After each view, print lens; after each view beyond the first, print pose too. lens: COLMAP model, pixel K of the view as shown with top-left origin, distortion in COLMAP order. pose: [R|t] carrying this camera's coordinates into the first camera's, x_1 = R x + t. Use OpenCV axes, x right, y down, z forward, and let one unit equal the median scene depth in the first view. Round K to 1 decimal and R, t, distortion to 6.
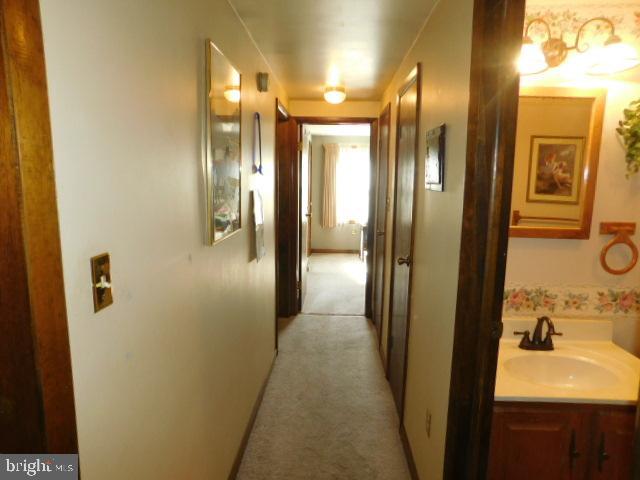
lens RADIAL K [[422.0, 0, 320.0], [0, 422.0, 240.0], [0, 0, 1]] dist [-0.065412, 0.049202]
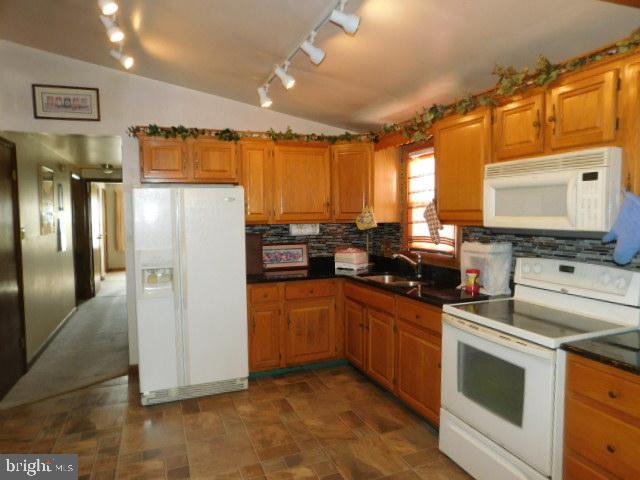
lens RADIAL K [[422.0, 0, 320.0], [0, 422.0, 240.0], [0, 0, 1]] dist [-0.065412, 0.049202]
pose [[0.914350, -0.048045, 0.402065, 0.125855], [0.083630, 0.993935, -0.071414, 0.158142], [-0.396195, 0.098922, 0.912822, -0.904648]]
